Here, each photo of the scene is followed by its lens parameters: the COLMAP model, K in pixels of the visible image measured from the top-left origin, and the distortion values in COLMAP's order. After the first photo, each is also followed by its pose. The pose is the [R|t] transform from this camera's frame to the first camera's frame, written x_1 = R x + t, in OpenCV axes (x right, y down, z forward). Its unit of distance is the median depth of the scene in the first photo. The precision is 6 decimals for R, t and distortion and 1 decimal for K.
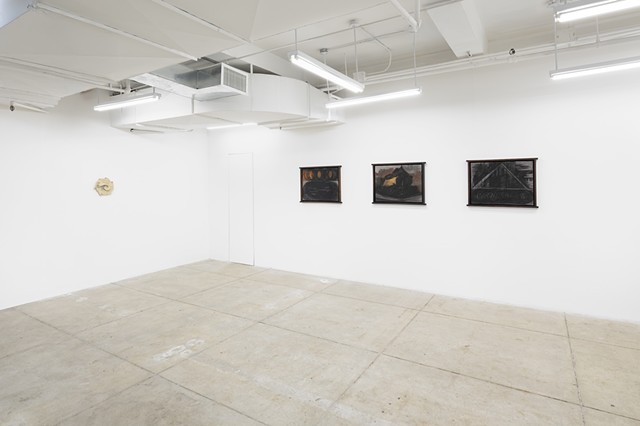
lens RADIAL K [[360.2, 0, 308.1], [0, 360.2, 176.9], [0, 0, 1]] dist [-0.002285, 0.000660]
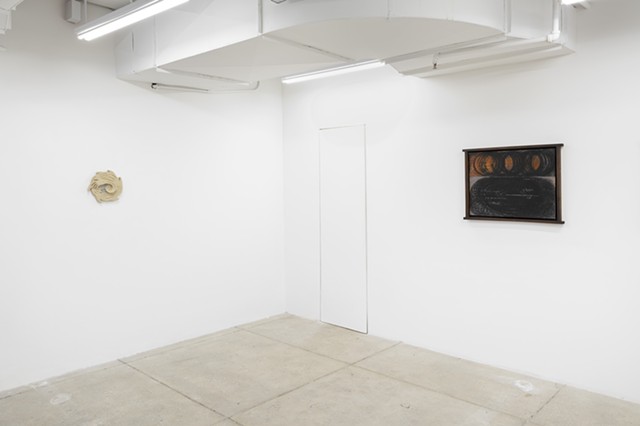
lens RADIAL K [[496.8, 0, 313.9], [0, 496.8, 180.9], [0, 0, 1]] dist [0.004096, -0.001939]
pose [[0.981985, 0.001951, -0.188946, -0.115220], [0.000958, 0.999882, 0.015304, 0.007530], [0.188954, -0.015209, 0.981868, 0.332060]]
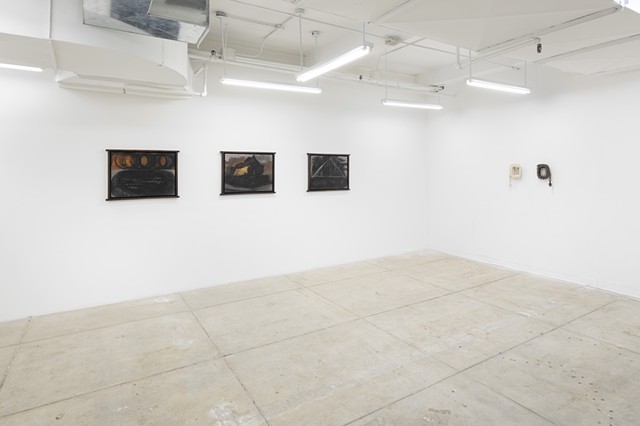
lens RADIAL K [[377.3, 0, 351.0], [0, 377.3, 164.2], [0, 0, 1]] dist [-0.000994, -0.001013]
pose [[0.399324, 0.022397, 0.916536, -0.583747], [-0.011177, 0.999746, -0.019561, 0.012140], [-0.916742, -0.002433, 0.399473, 0.341436]]
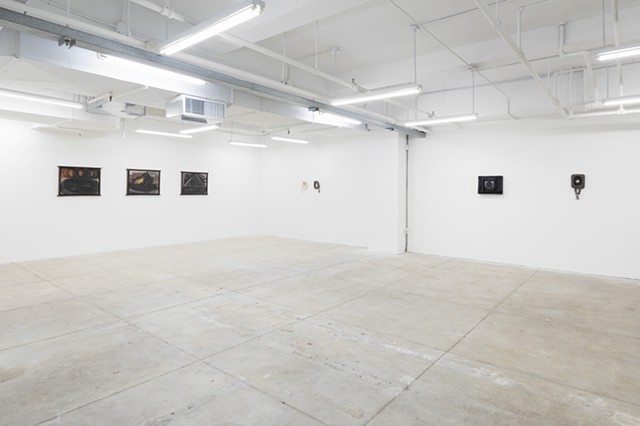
lens RADIAL K [[366.2, 0, 317.2], [0, 366.2, 183.5], [0, 0, 1]] dist [-0.001662, 0.001105]
pose [[0.125303, 0.028055, 0.991722, -1.281848], [-0.024428, 0.999384, -0.025186, 0.046365], [-0.991818, -0.021070, 0.125911, 0.030733]]
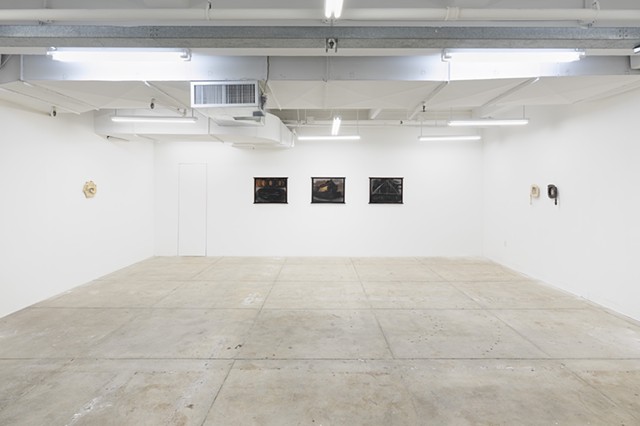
lens RADIAL K [[326.9, 0, 322.8], [0, 326.9, 189.0], [0, 0, 1]] dist [-0.002481, -0.000398]
pose [[0.841000, 0.015485, 0.540813, -0.547732], [-0.019991, 0.999797, 0.002460, 0.010303], [-0.540666, -0.012881, 0.841139, -0.189277]]
